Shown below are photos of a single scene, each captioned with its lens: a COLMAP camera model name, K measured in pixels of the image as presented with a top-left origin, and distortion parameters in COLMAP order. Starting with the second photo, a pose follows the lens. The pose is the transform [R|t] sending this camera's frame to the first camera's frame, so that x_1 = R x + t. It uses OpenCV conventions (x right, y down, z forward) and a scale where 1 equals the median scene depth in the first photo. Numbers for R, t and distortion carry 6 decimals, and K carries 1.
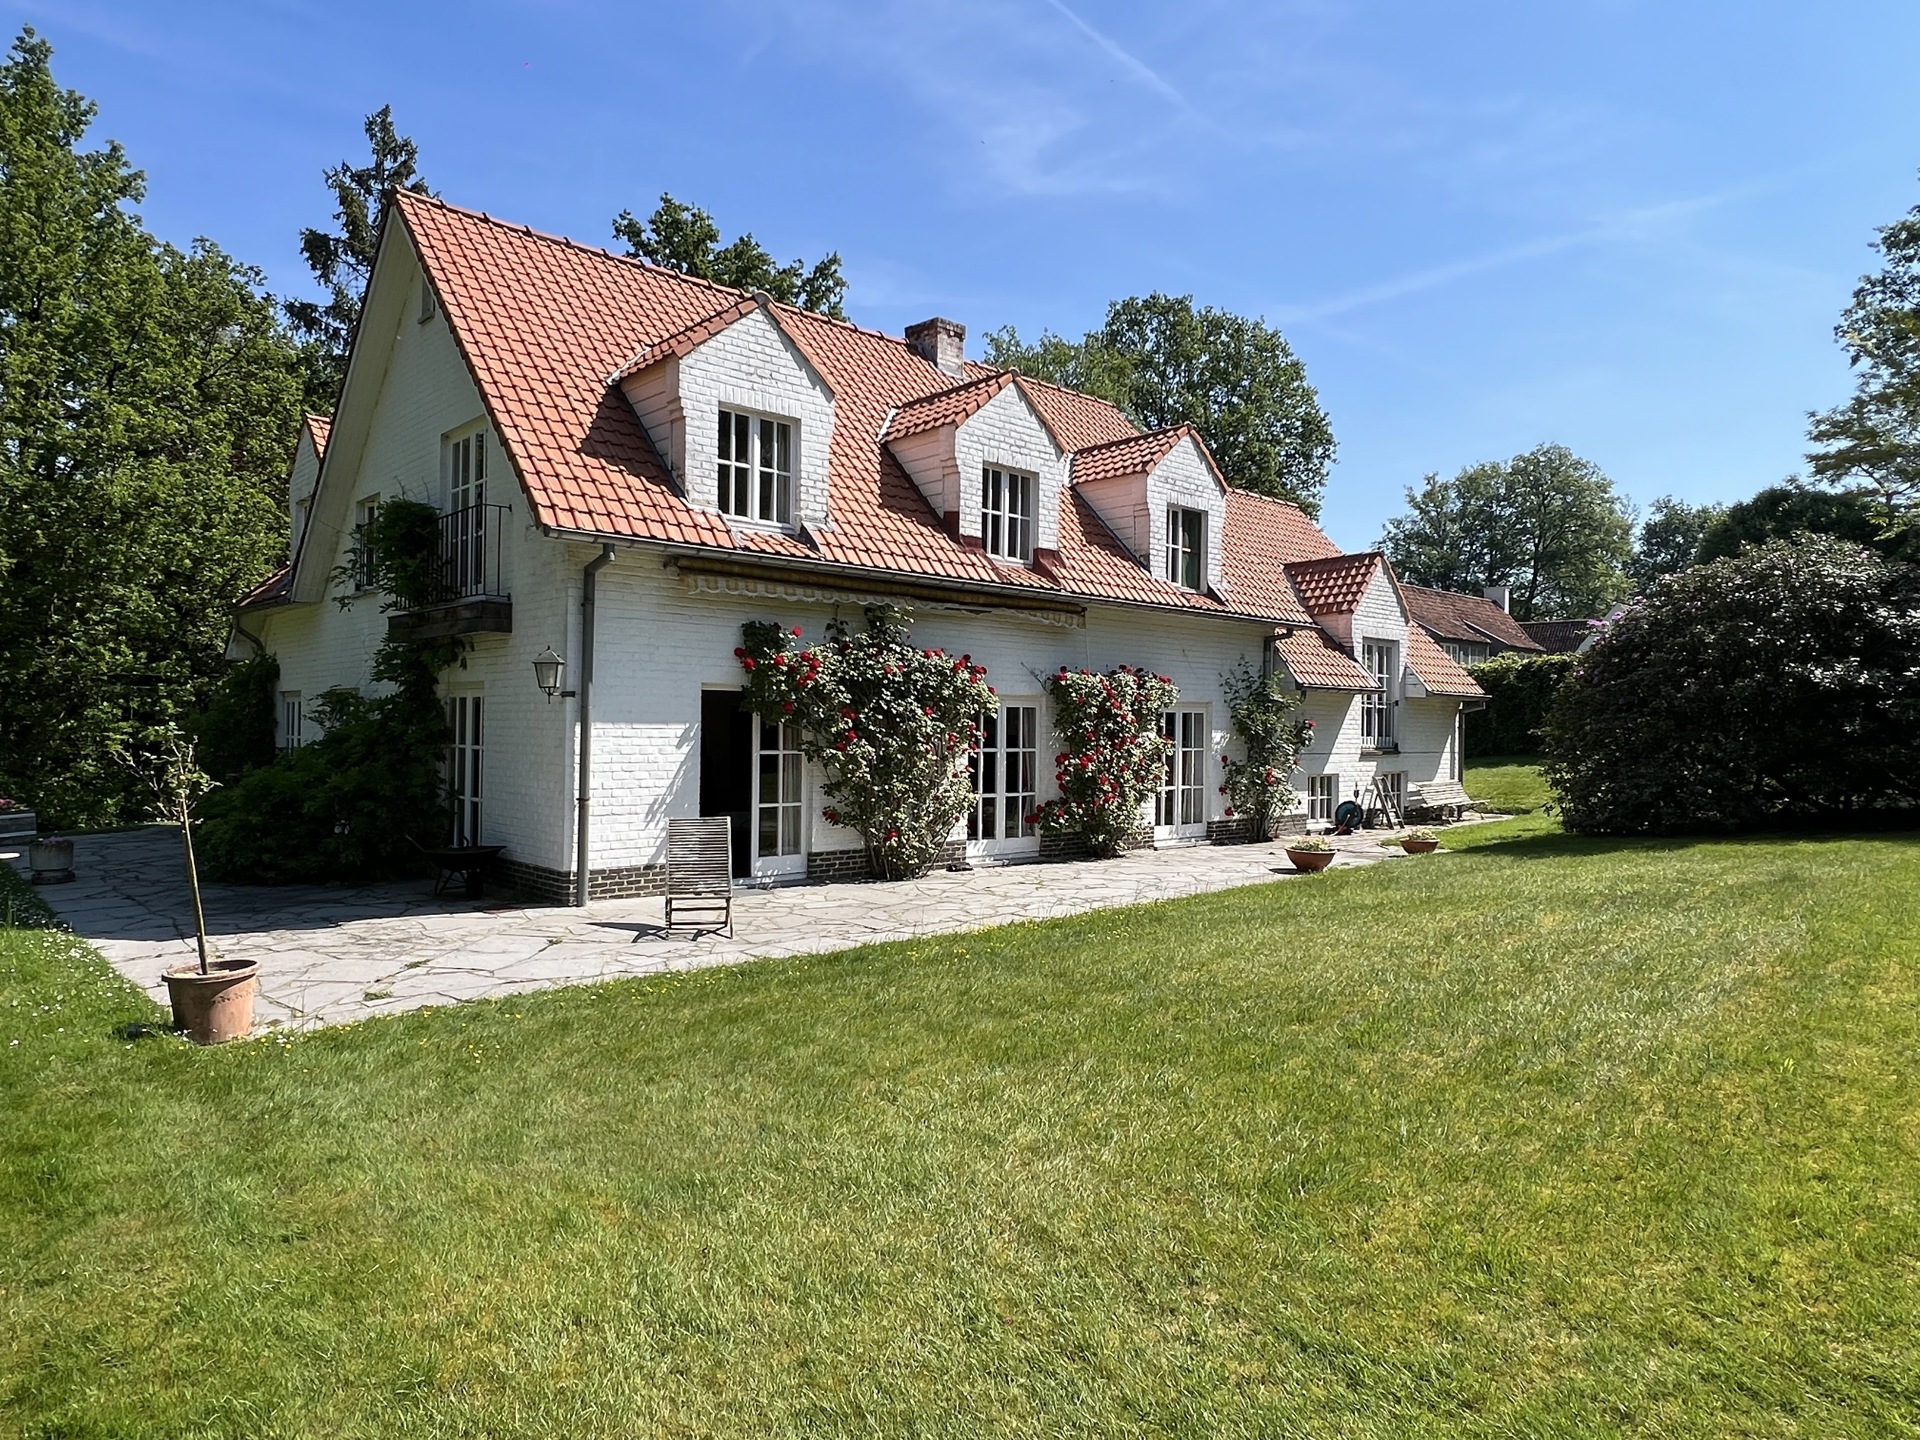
lens RADIAL K [[1163.0, 0, 963.0], [0, 1163.0, 723.6], [0, 0, 1]] dist [-0.006511, 0.006707]
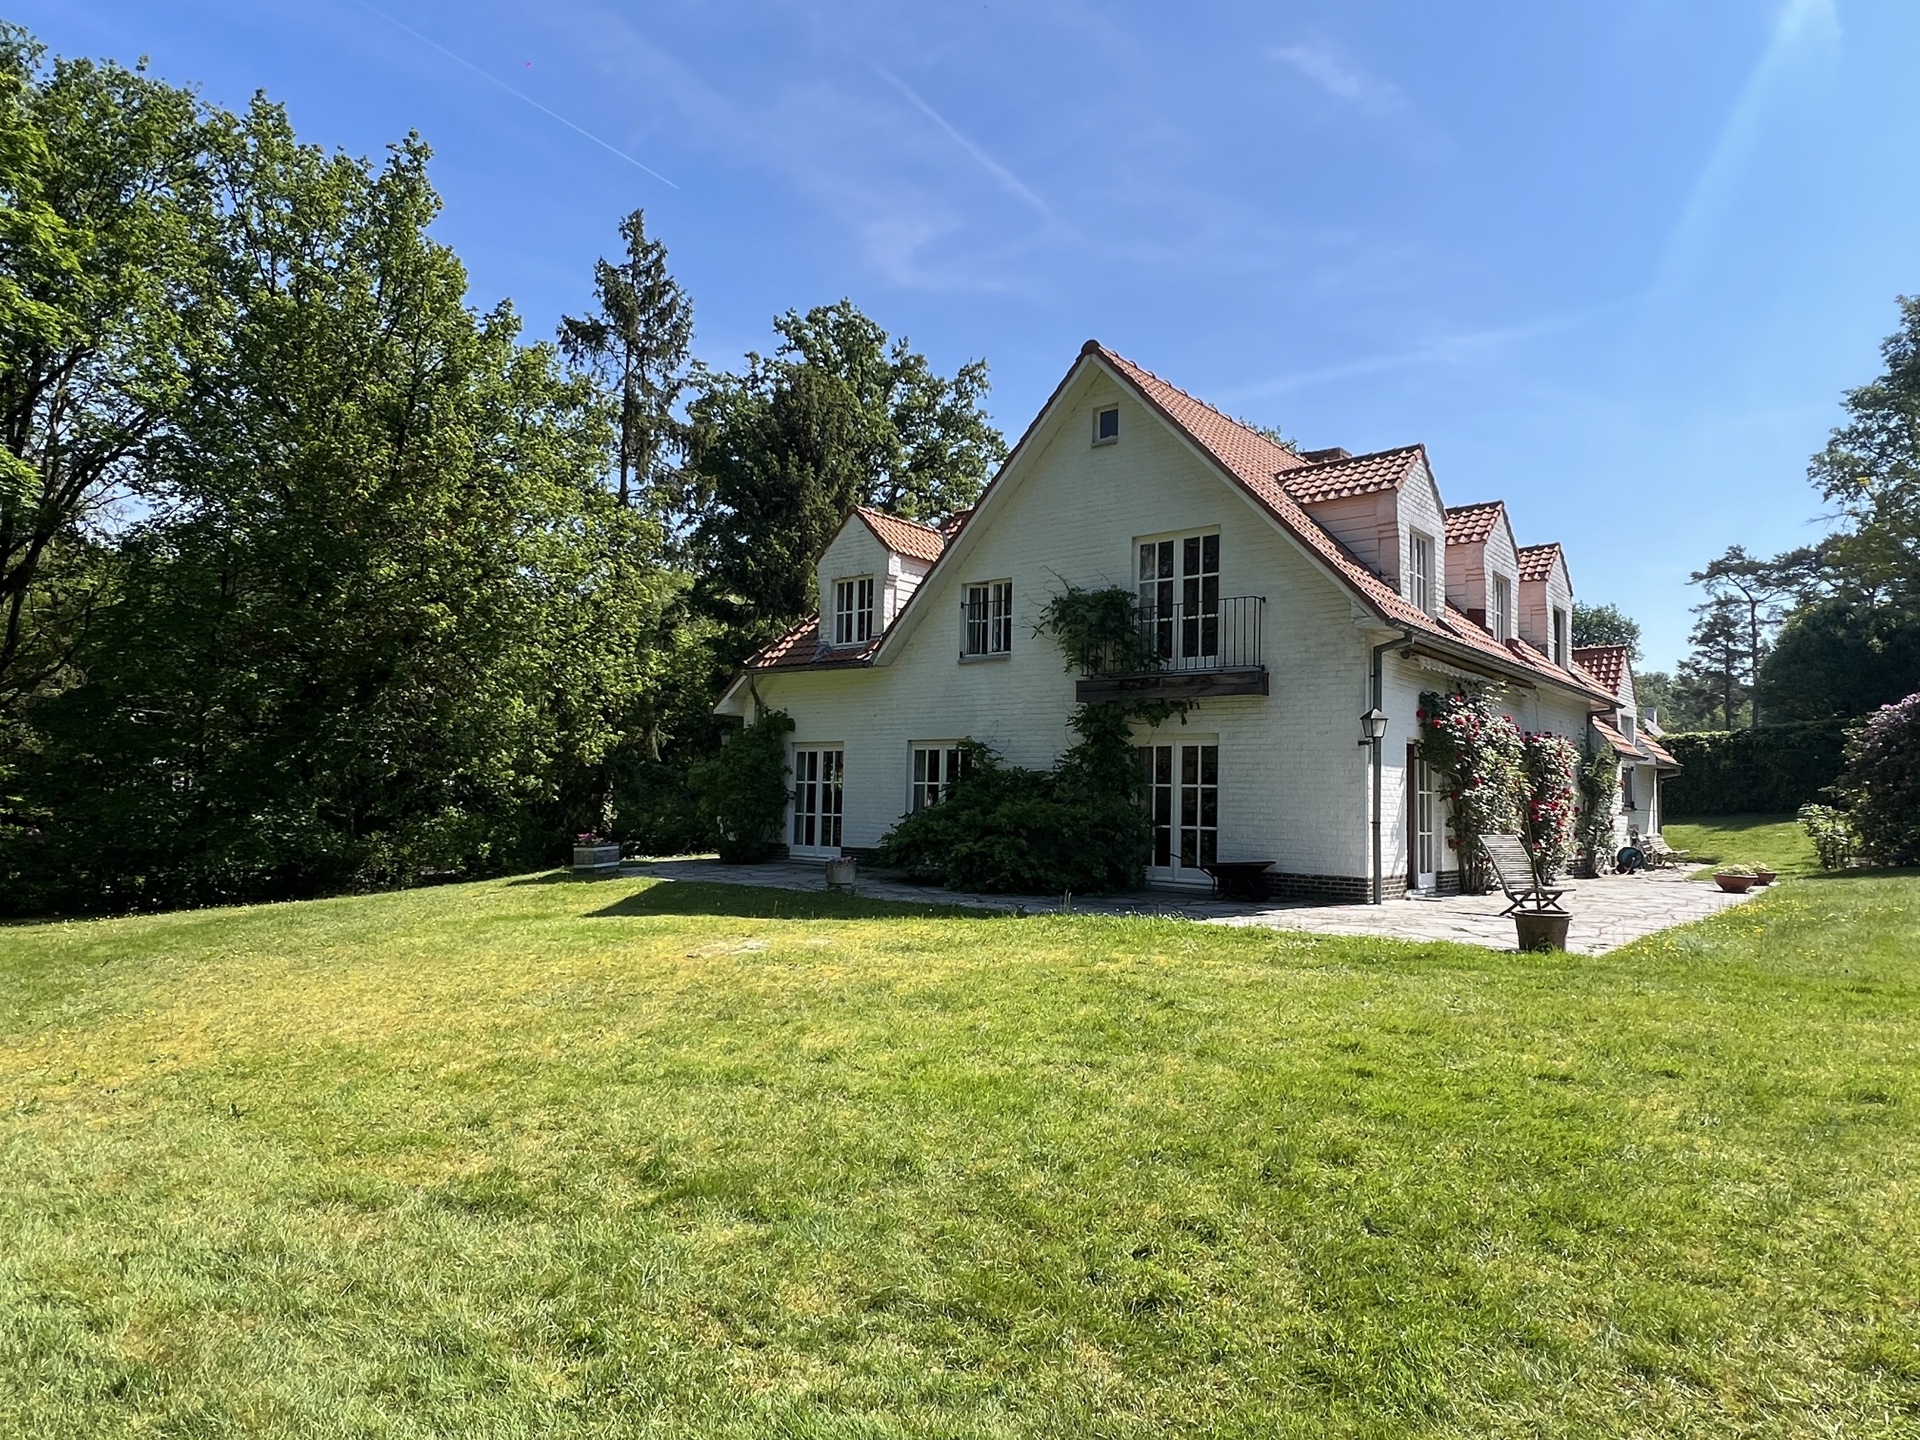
lens RADIAL K [[1163.0, 0, 948.5], [0, 1163.0, 718.6], [0, 0, 1]] dist [-0.006511, 0.006707]
pose [[0.992149, 0.019759, 0.123494, -0.991604], [-0.011039, 0.997422, -0.070904, 0.049331], [-0.124577, 0.068984, 0.989809, -0.233092]]
